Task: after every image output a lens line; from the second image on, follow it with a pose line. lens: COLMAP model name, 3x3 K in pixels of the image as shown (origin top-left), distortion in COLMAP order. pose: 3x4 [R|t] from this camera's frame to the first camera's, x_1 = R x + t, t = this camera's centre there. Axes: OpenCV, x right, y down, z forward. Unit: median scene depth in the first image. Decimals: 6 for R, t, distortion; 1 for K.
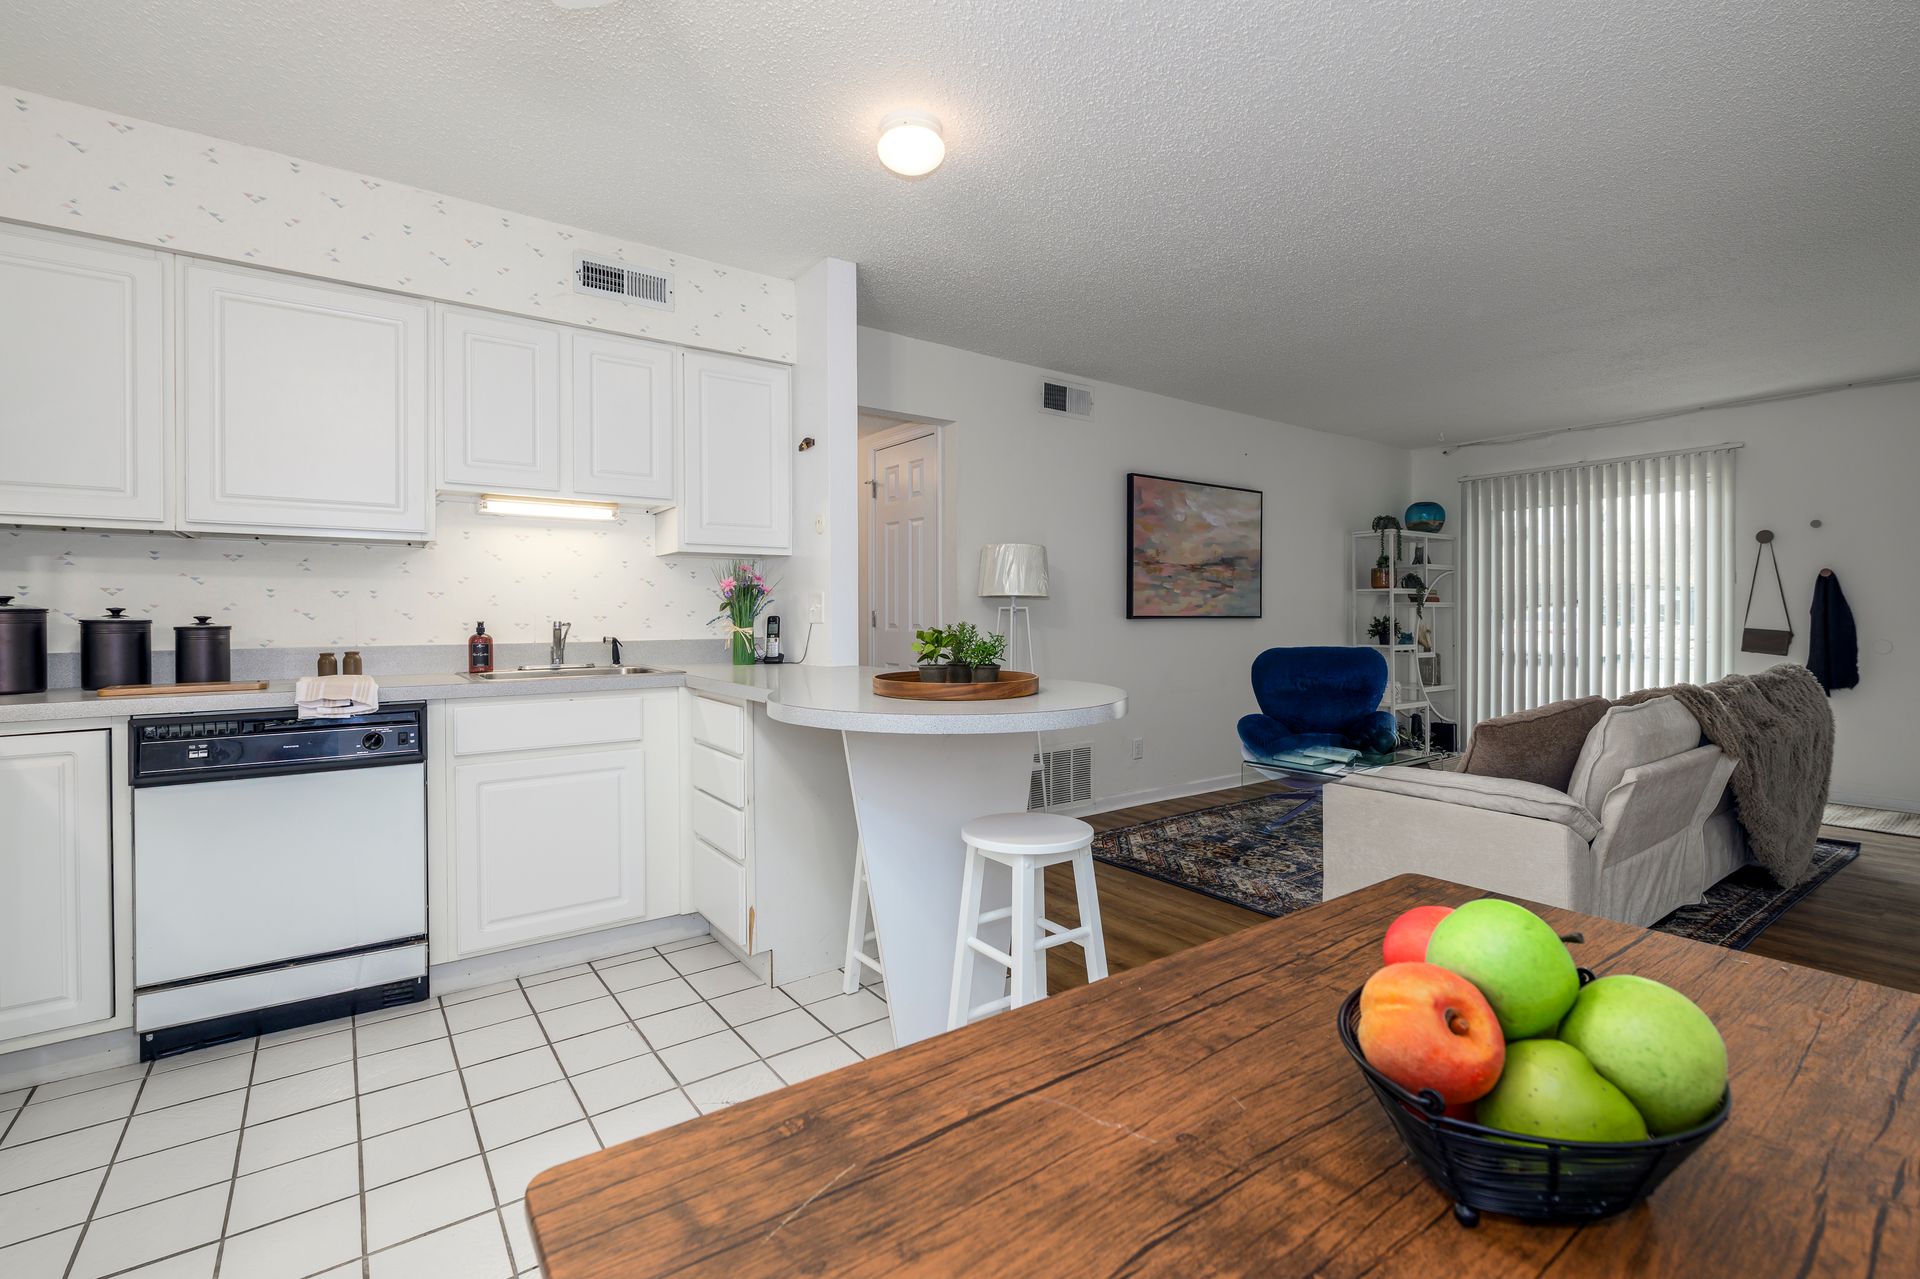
lens RADIAL K [[864.7, 0, 967.4], [0, 864.7, 617.2], [0, 0, 1]] dist [-0.000608, 0.000363]
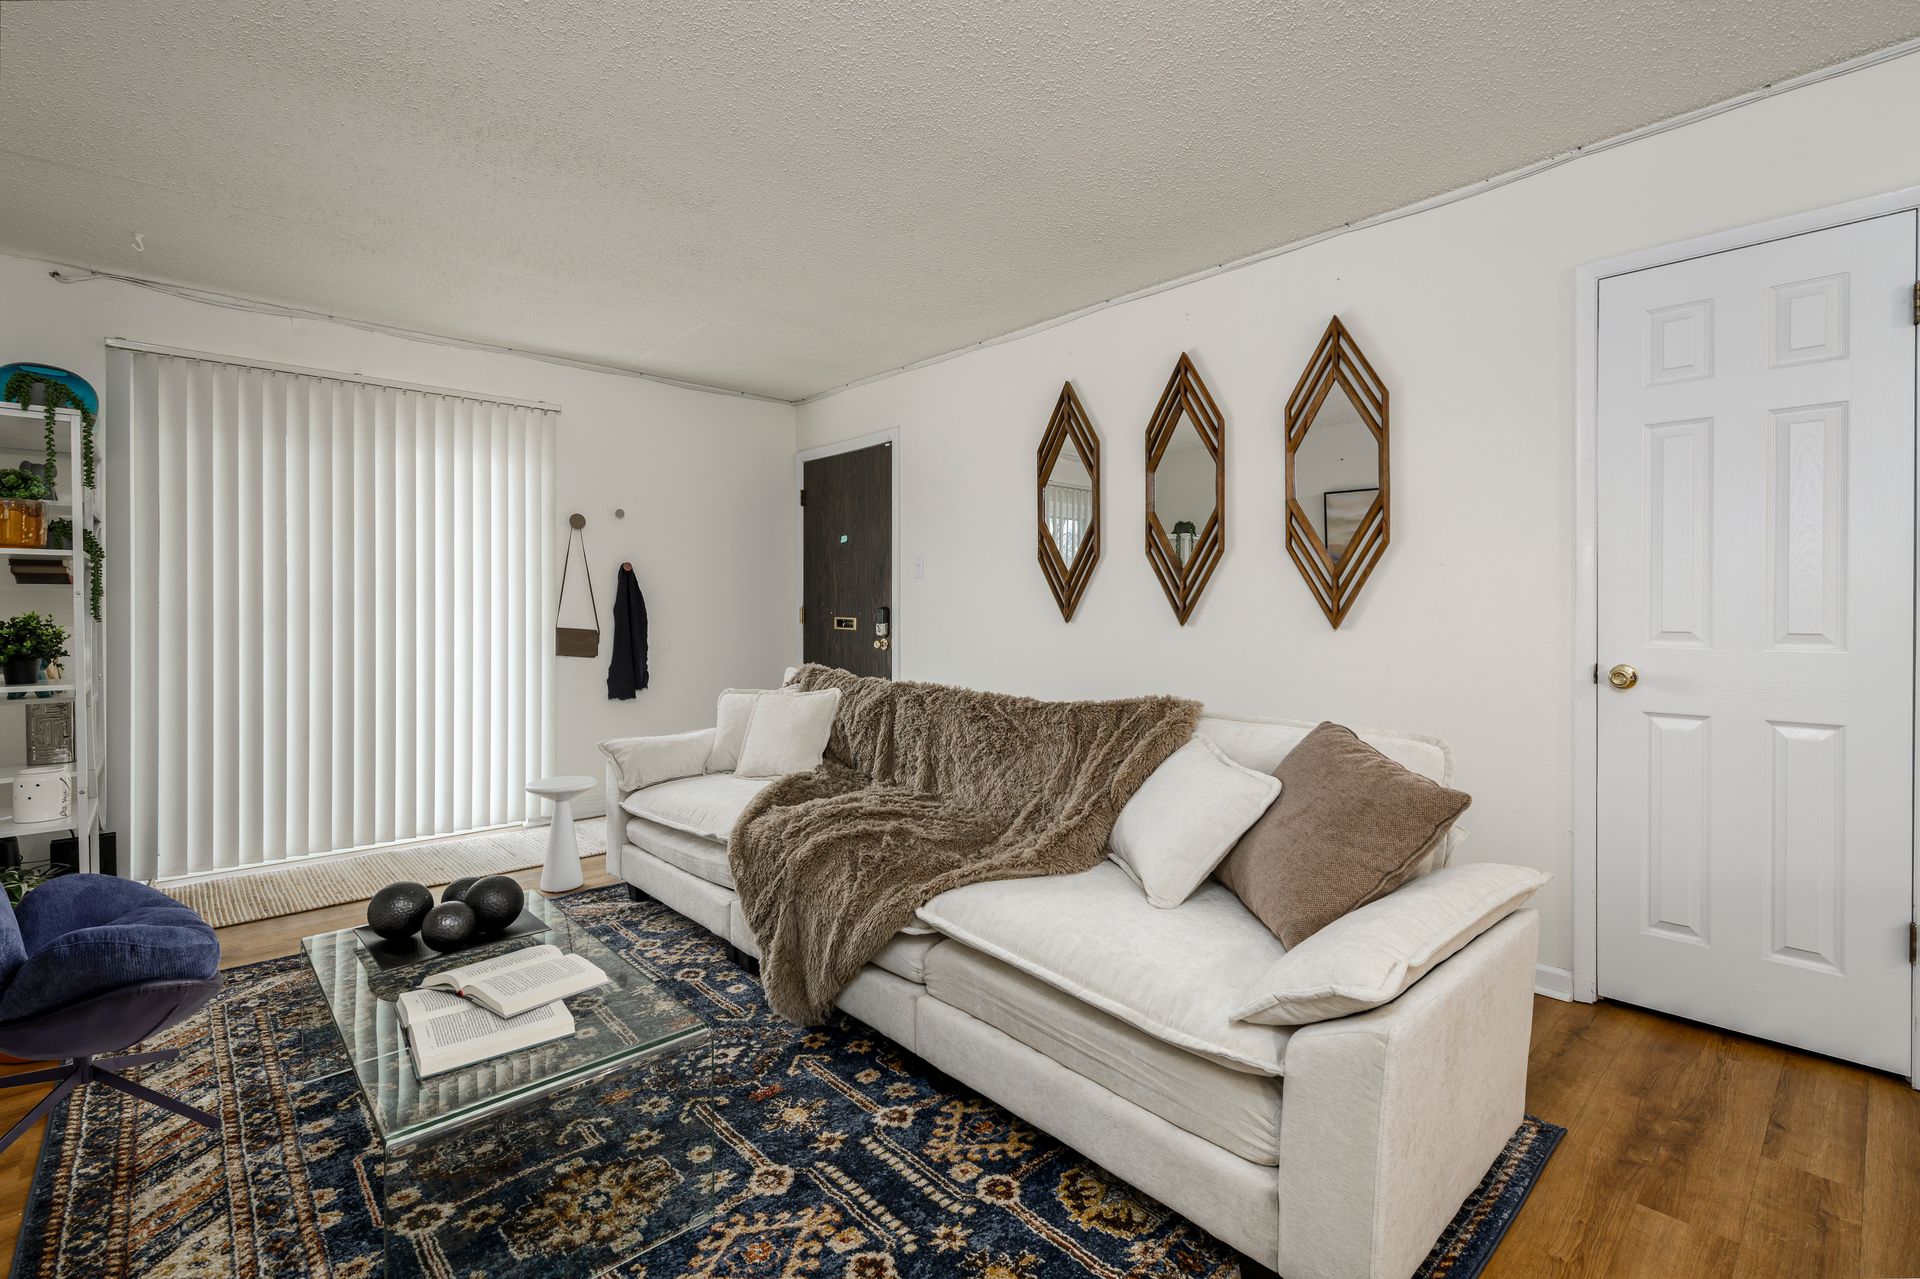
lens RADIAL K [[864.7, 0, 976.1], [0, 864.7, 619.5], [0, 0, 1]] dist [-0.000608, 0.000363]
pose [[-0.113069, -0.006971, 0.993563, 0.023114], [0.005318, 0.999957, 0.007621, -0.000307], [-0.993573, 0.006145, -0.113027, 0.738064]]
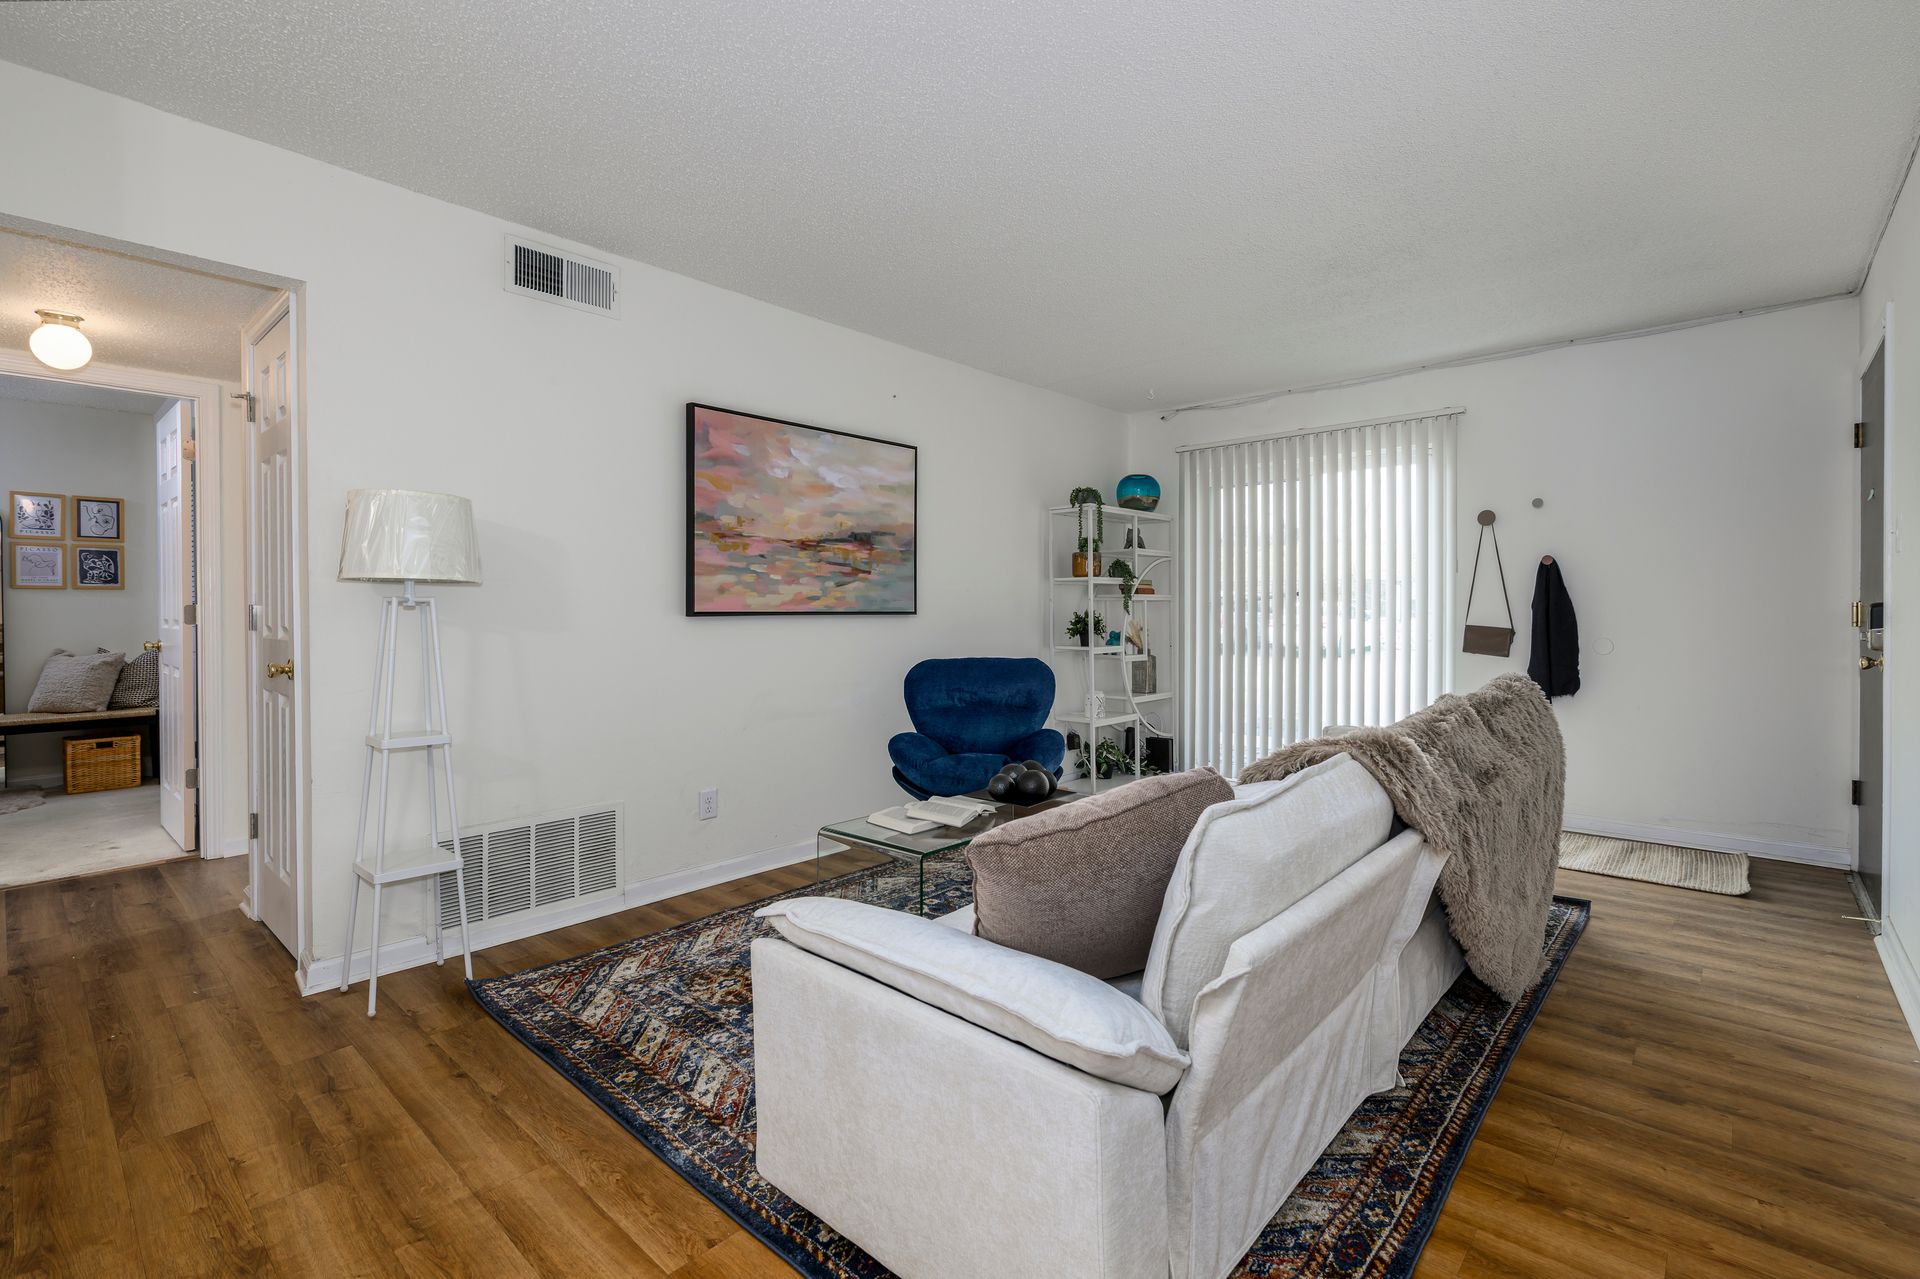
lens RADIAL K [[864.7, 0, 966.8], [0, 864.7, 614.6], [0, 0, 1]] dist [-0.000608, 0.000363]
pose [[0.979189, -0.002191, 0.202941, 0.257645], [0.001449, 0.999992, 0.003803, -0.001625], [-0.202948, -0.003429, 0.979184, 0.279661]]
